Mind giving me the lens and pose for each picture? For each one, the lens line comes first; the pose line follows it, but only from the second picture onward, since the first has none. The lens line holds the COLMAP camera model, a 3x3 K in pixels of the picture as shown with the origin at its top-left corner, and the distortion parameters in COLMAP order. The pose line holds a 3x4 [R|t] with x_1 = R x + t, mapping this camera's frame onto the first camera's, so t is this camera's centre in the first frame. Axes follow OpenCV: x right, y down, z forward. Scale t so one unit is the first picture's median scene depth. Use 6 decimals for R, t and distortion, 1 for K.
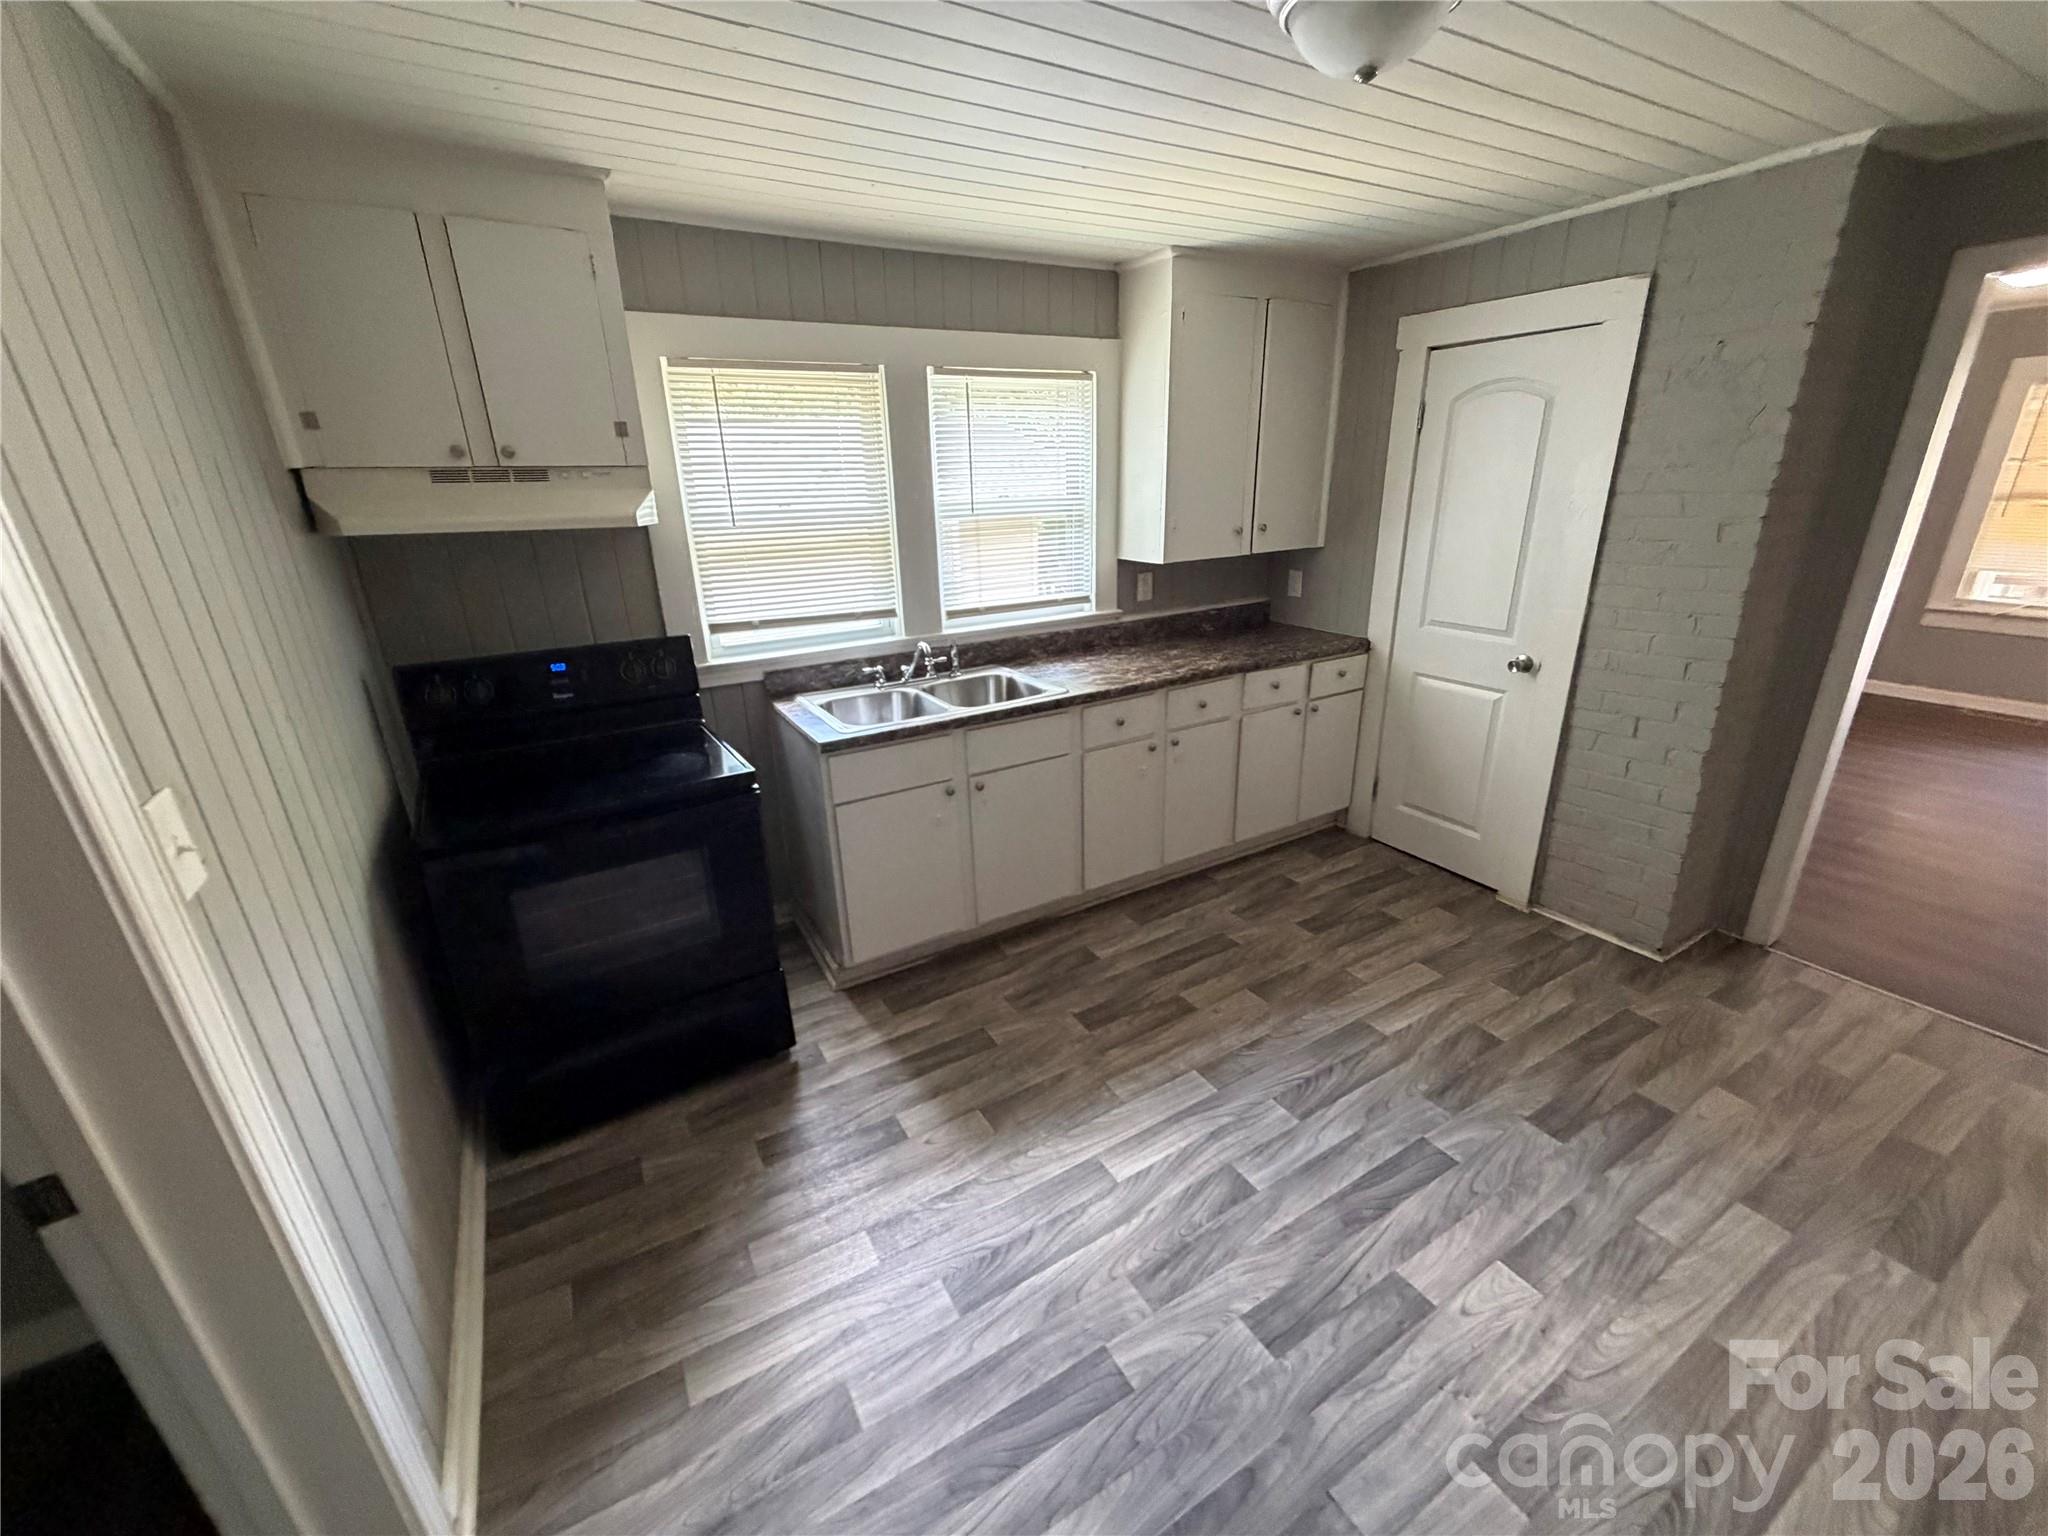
lens RADIAL K [[824.8, 0, 1027.0], [0, 824.8, 749.7], [0, 0, 1]] dist [0.009927, -0.004627]
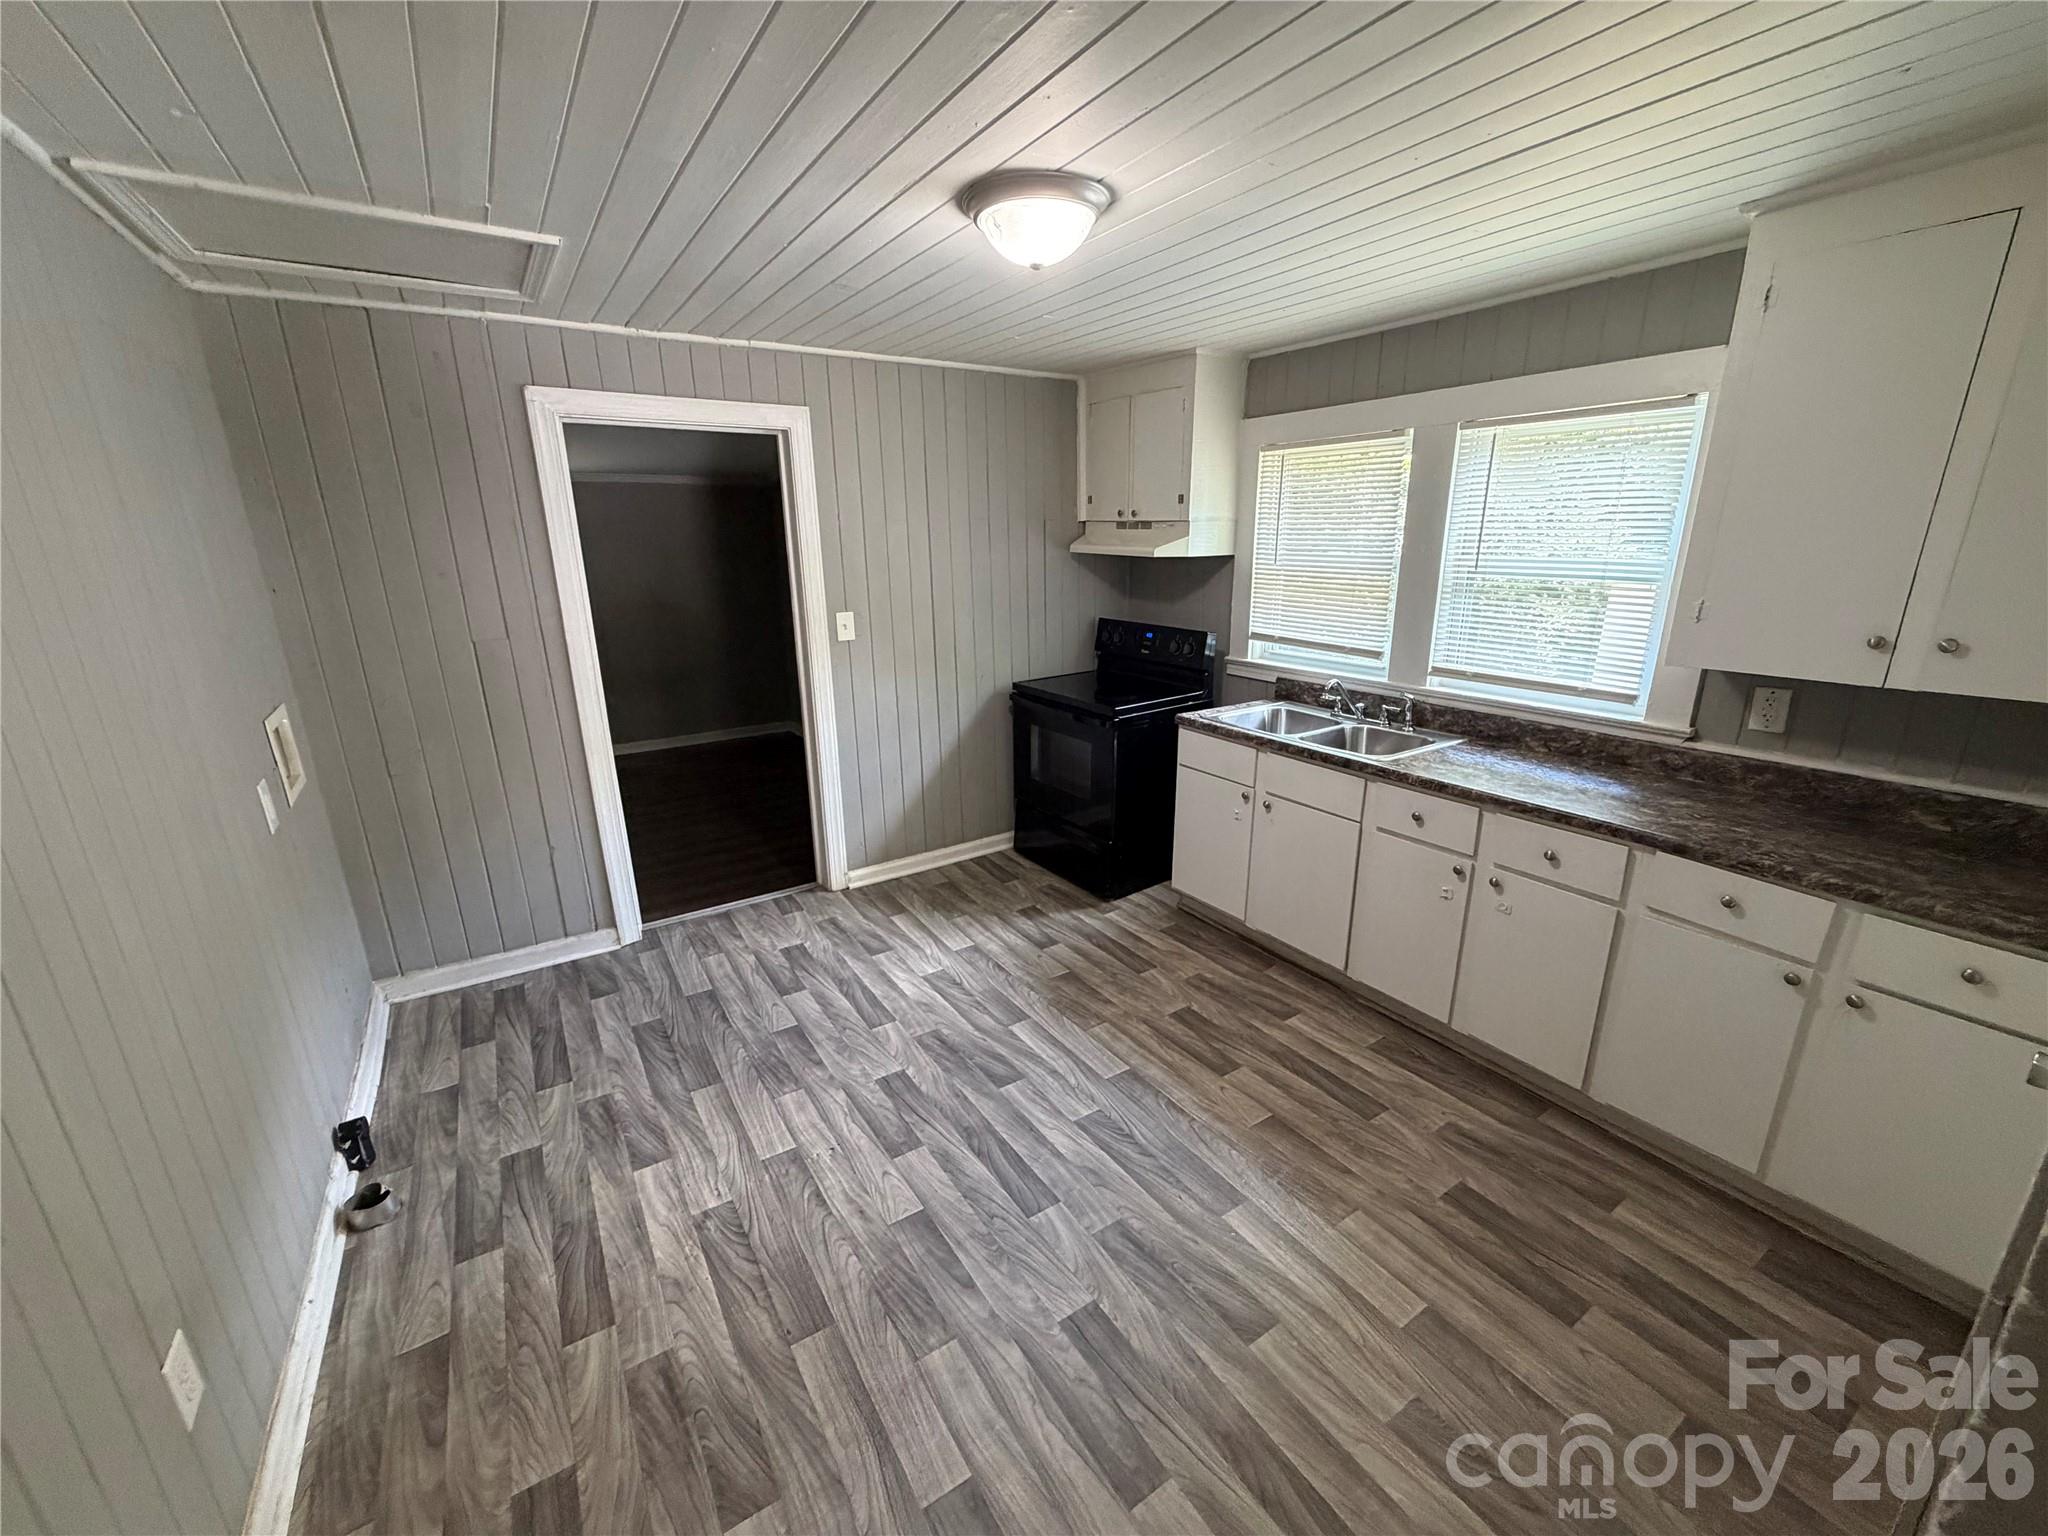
lens RADIAL K [[806.2, 0, 1024.0], [0, 806.2, 768.0], [0, 0, 1]] dist [-0.012621, 0.000124]
pose [[0.048923, 0.308377, -0.950005, 1.041104], [-0.303708, 0.910700, 0.279978, -0.227674], [0.951508, 0.274827, 0.138211, 0.569341]]
